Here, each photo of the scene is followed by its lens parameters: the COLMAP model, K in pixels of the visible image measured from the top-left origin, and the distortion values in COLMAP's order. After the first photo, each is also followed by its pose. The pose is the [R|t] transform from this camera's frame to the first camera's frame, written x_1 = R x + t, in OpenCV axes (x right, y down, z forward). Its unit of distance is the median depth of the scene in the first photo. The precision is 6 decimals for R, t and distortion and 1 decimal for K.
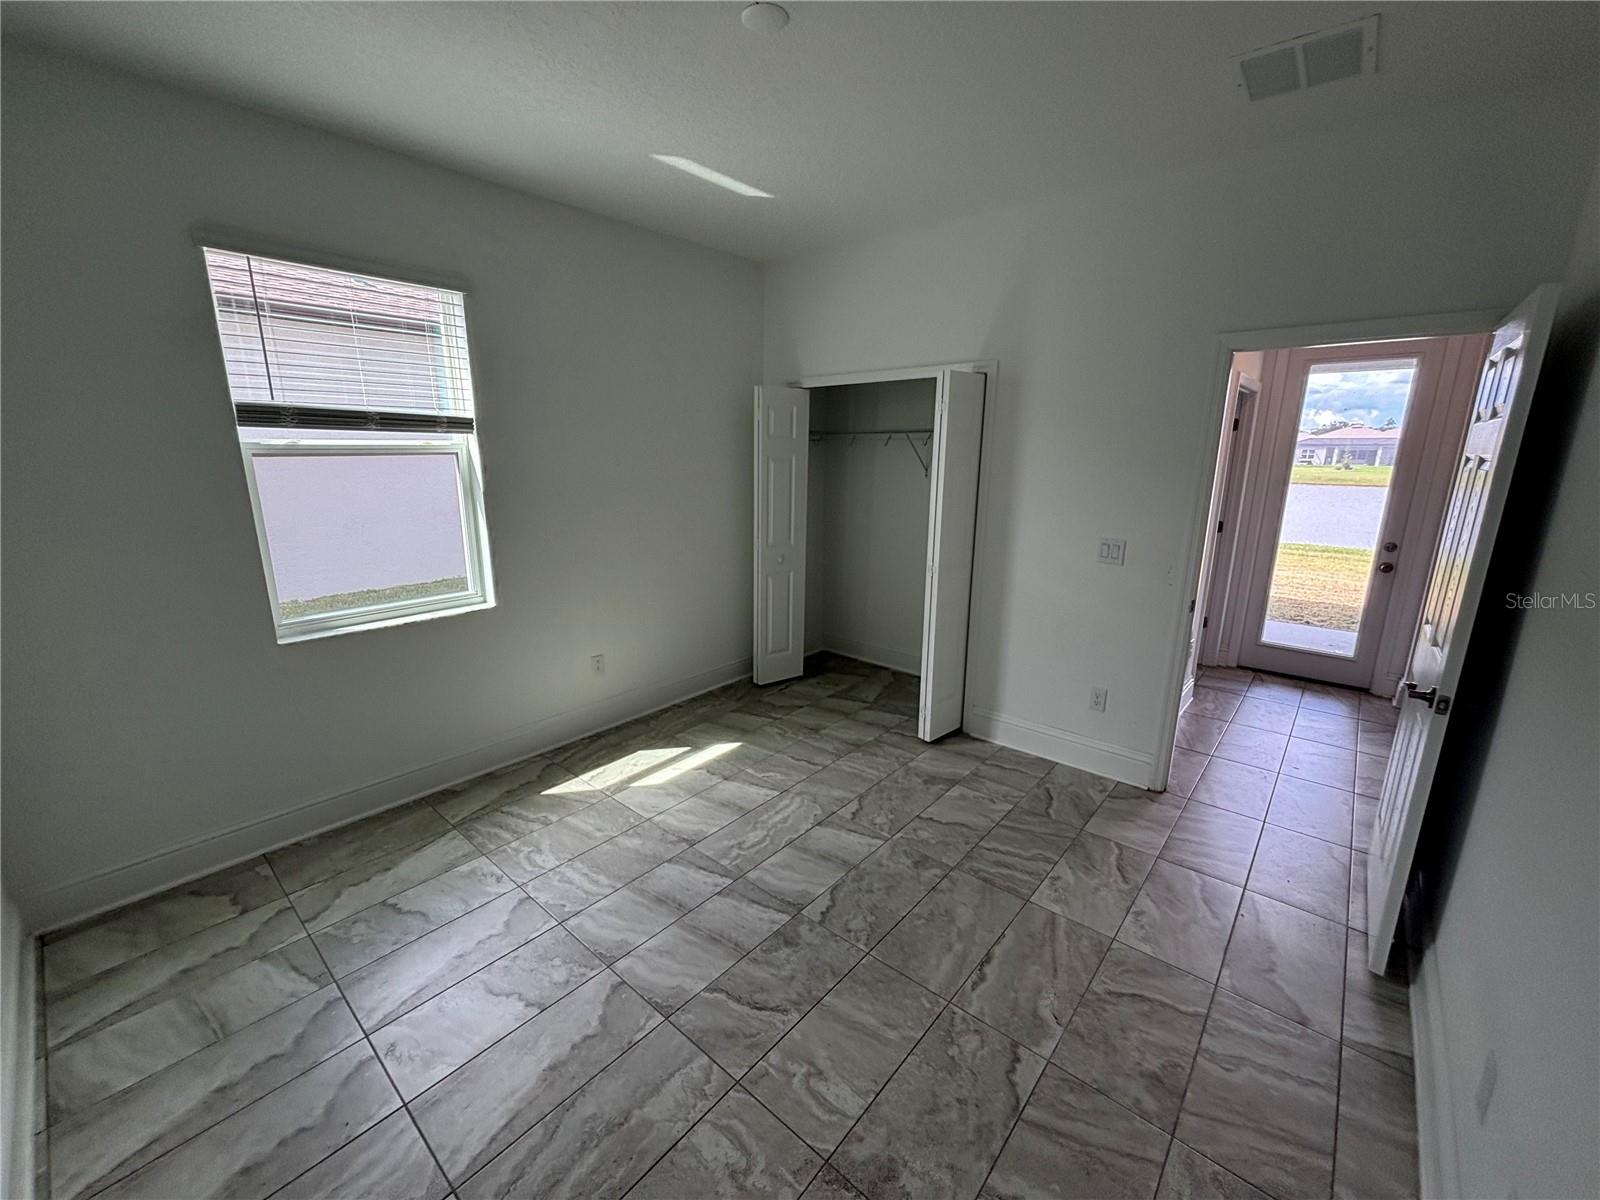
lens RADIAL K [[644.7, 0, 809.3], [0, 644.7, 598.4], [0, 0, 1]] dist [-0.002100, -0.000067]
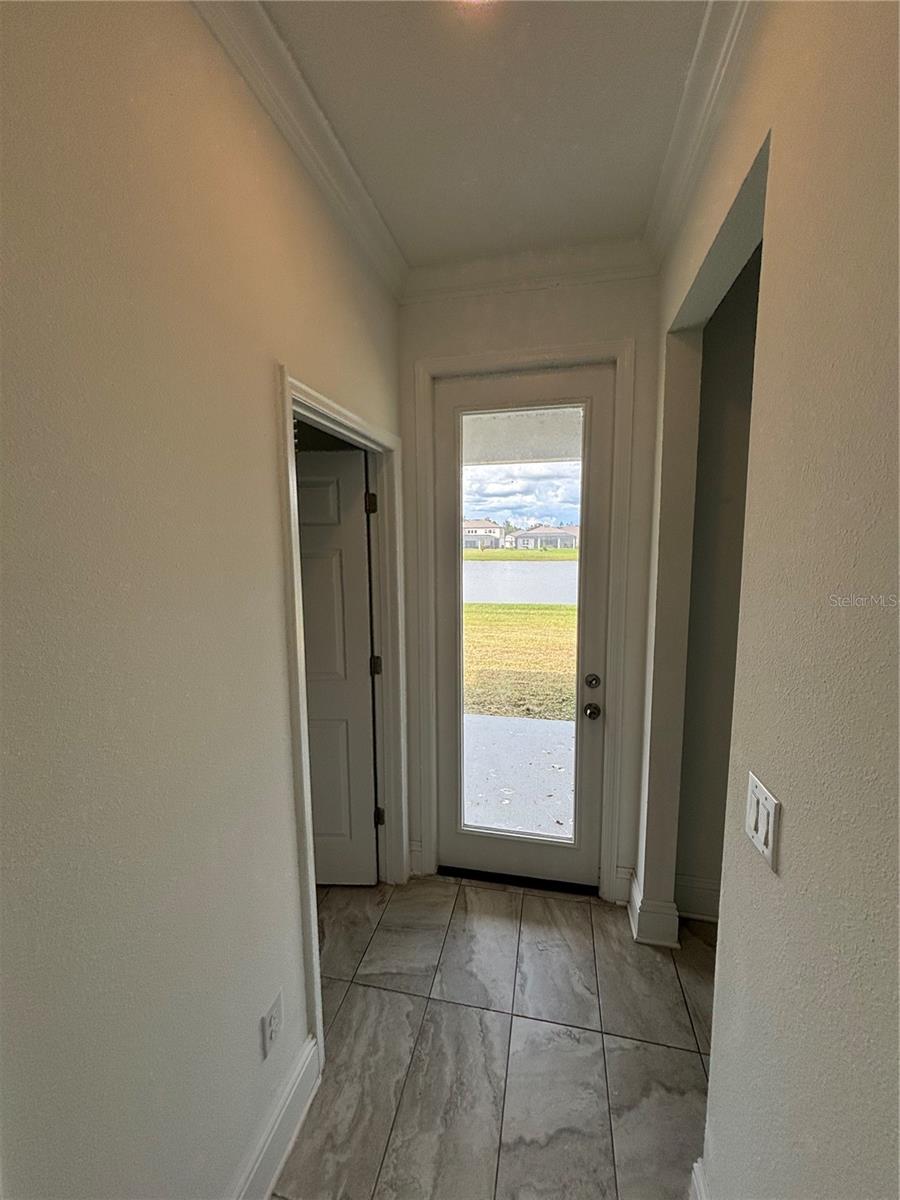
lens RADIAL K [[483.5, 0, 448.7], [0, 483.5, 597.5], [0, 0, 1]] dist [-0.002100, -0.000067]
pose [[0.882275, -0.069598, 0.465560, 0.473323], [0.122680, 0.988828, -0.084665, -0.127990], [-0.454467, 0.131813, 0.880957, 0.534543]]
